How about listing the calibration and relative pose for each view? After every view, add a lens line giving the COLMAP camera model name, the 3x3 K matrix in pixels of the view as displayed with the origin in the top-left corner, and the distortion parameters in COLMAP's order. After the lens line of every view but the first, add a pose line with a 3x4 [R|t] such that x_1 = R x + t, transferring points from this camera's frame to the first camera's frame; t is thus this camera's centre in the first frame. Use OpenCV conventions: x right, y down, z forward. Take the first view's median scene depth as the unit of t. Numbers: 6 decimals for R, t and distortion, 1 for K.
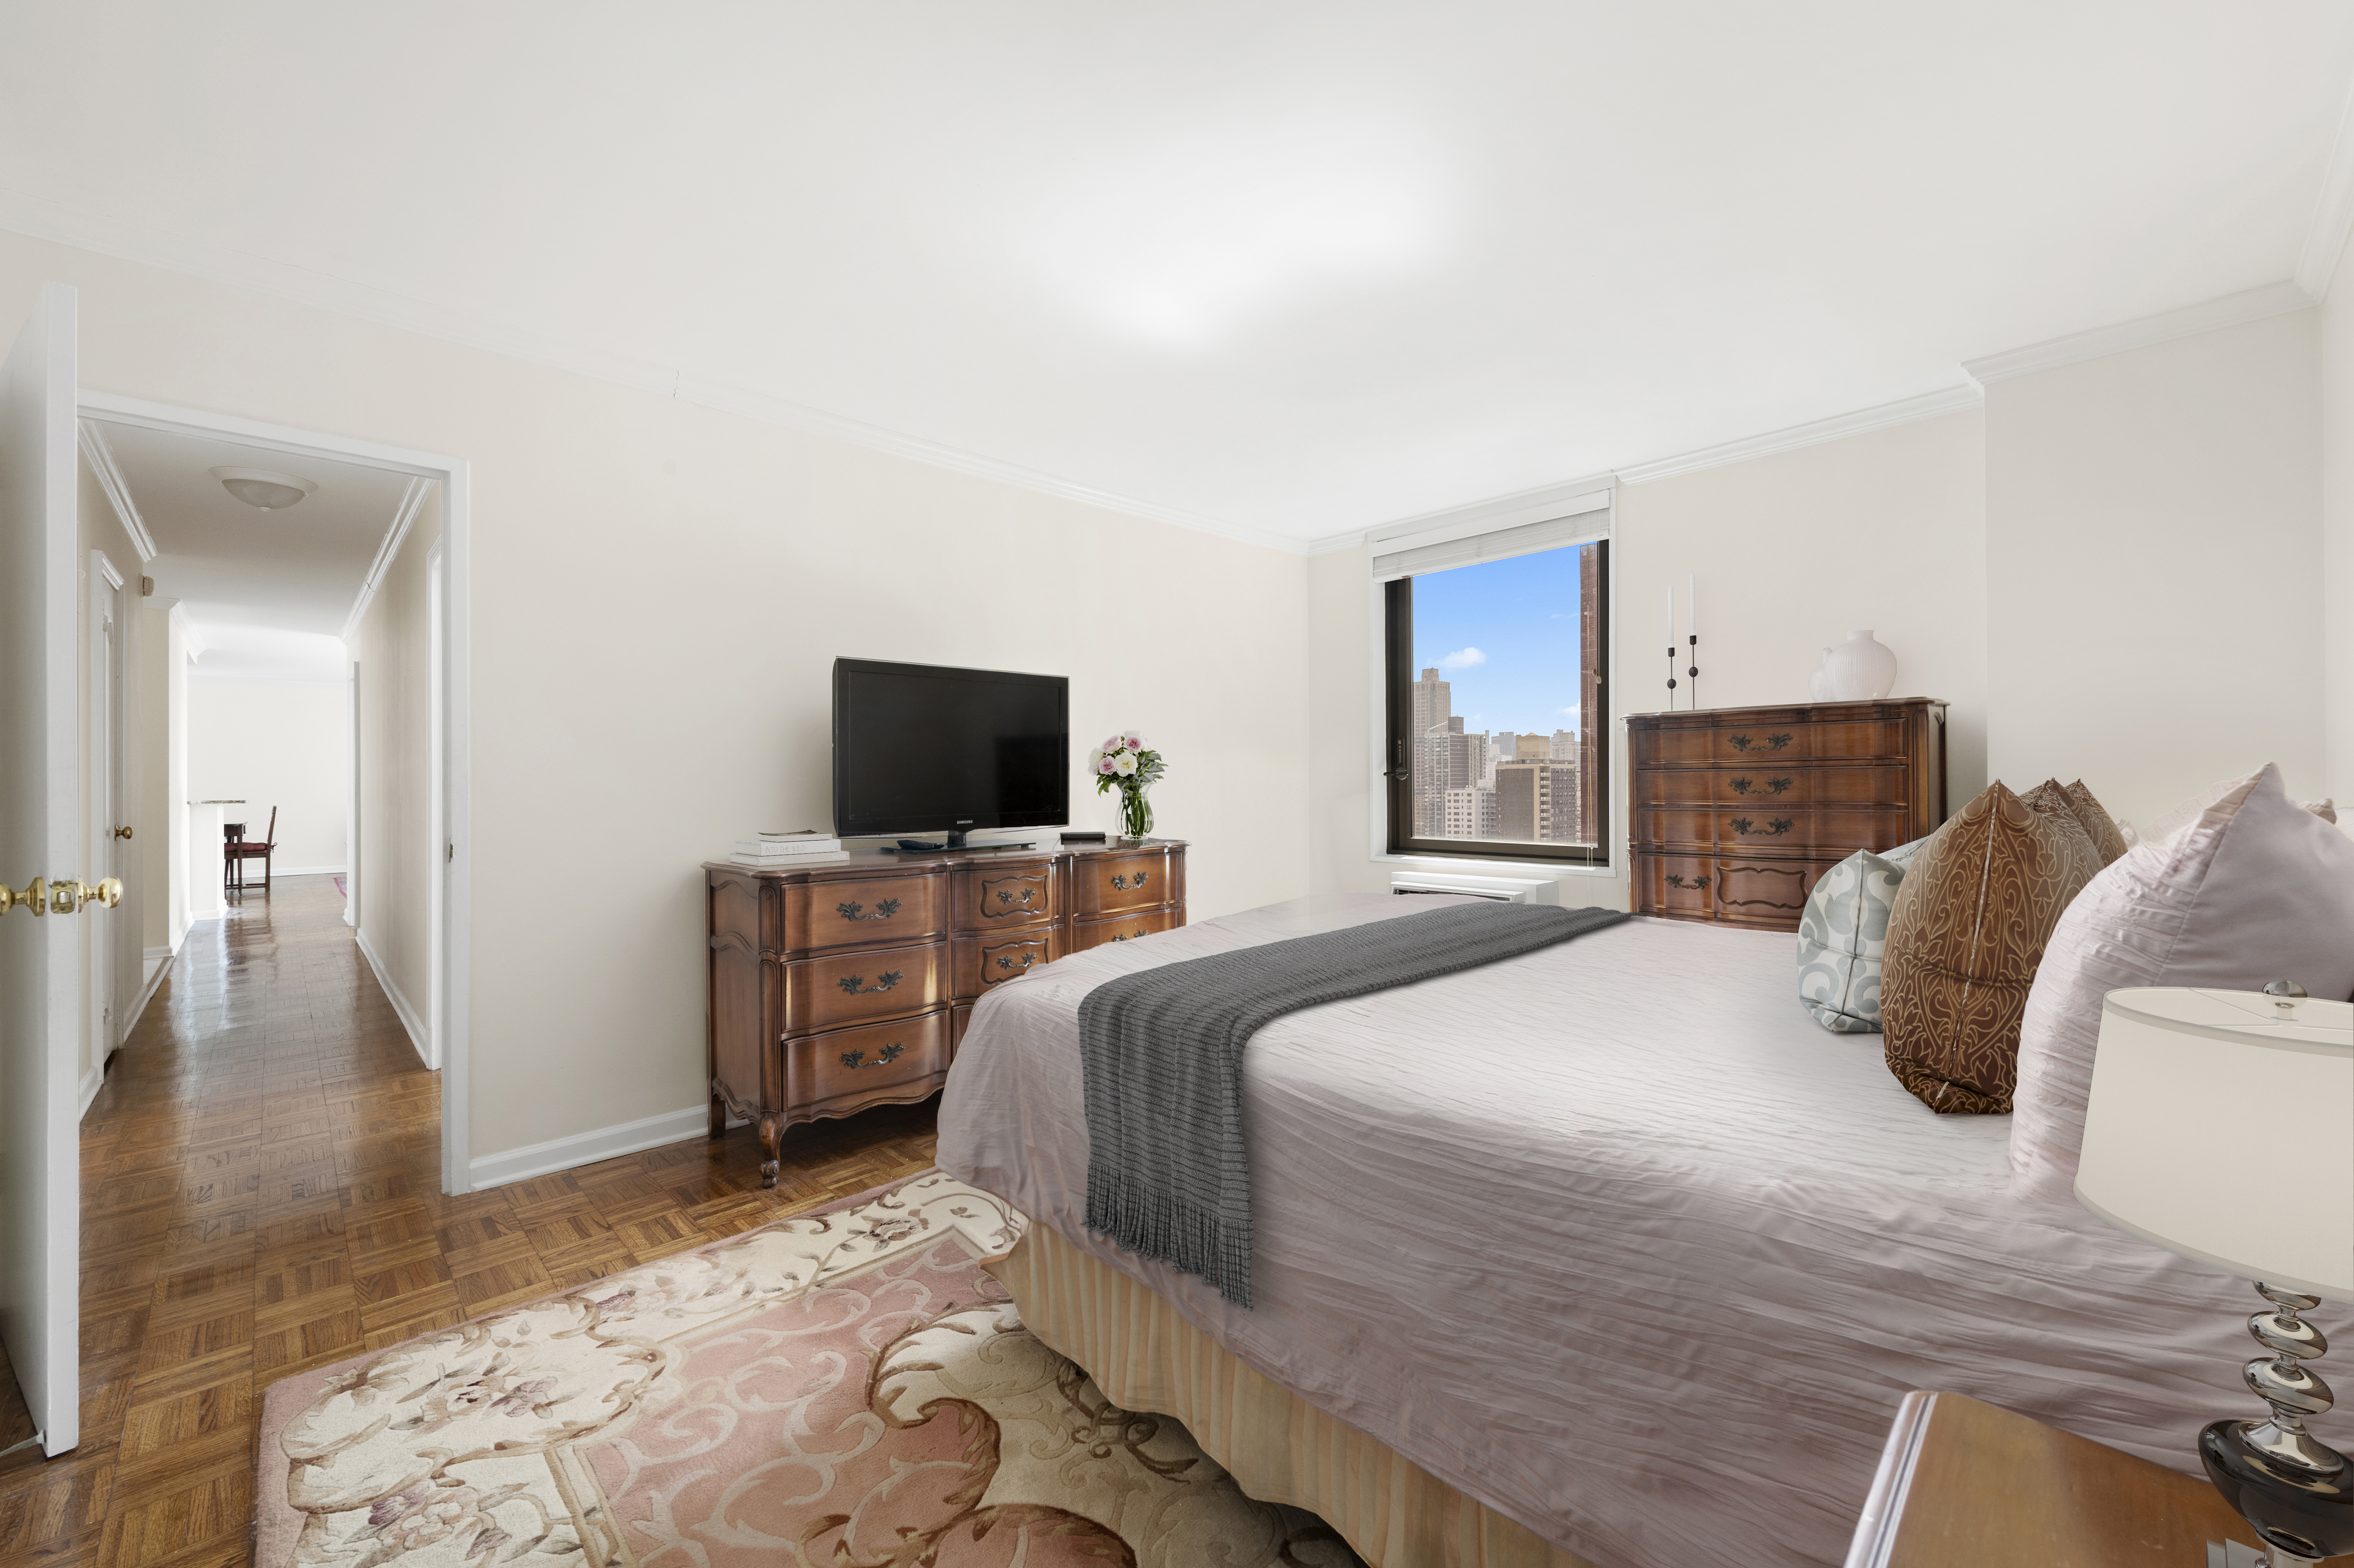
lens RADIAL K [[922.1, 0, 1185.6], [0, 922.1, 783.3], [0, 0, 1]] dist [-0.001125, 0.000092]
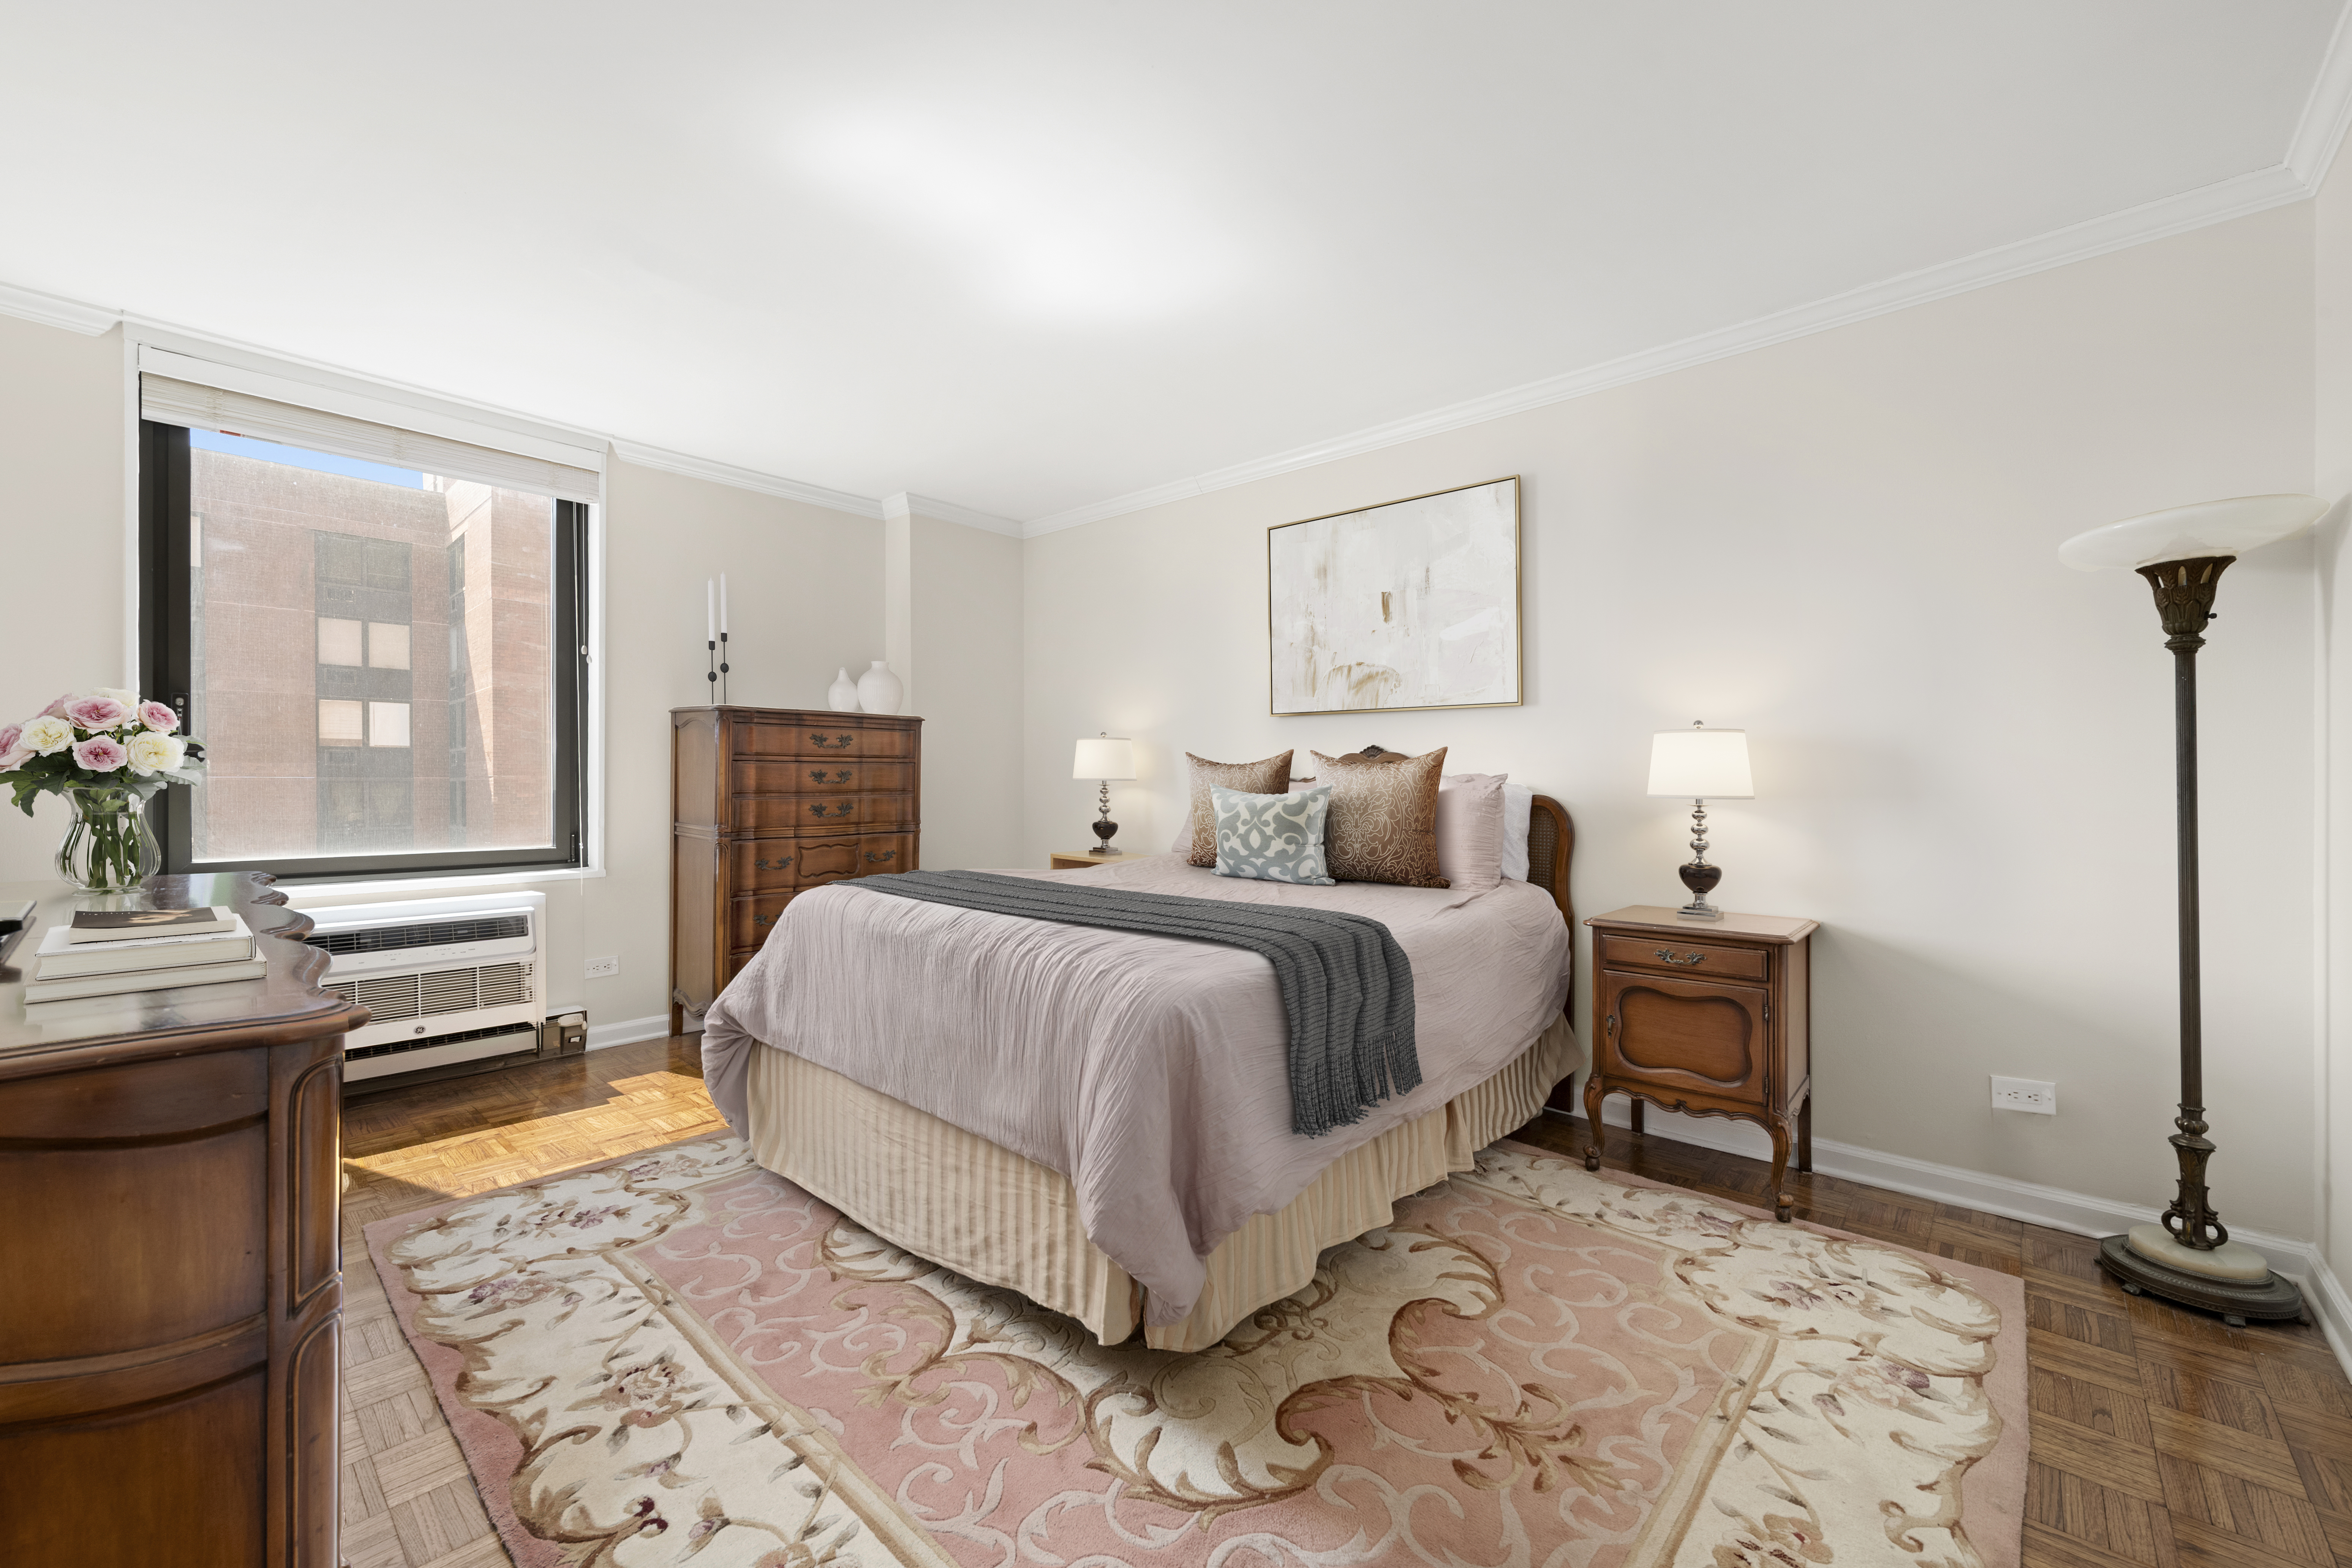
lens RADIAL K [[921.3, 0, 1171.4], [0, 921.3, 782.6], [0, 0, 1]] dist [-0.001125, 0.000092]
pose [[-0.042151, 0.008530, 0.999075, -1.135966], [0.001789, 0.999963, -0.008462, 0.040120], [-0.999110, 0.001430, -0.042165, 1.113408]]
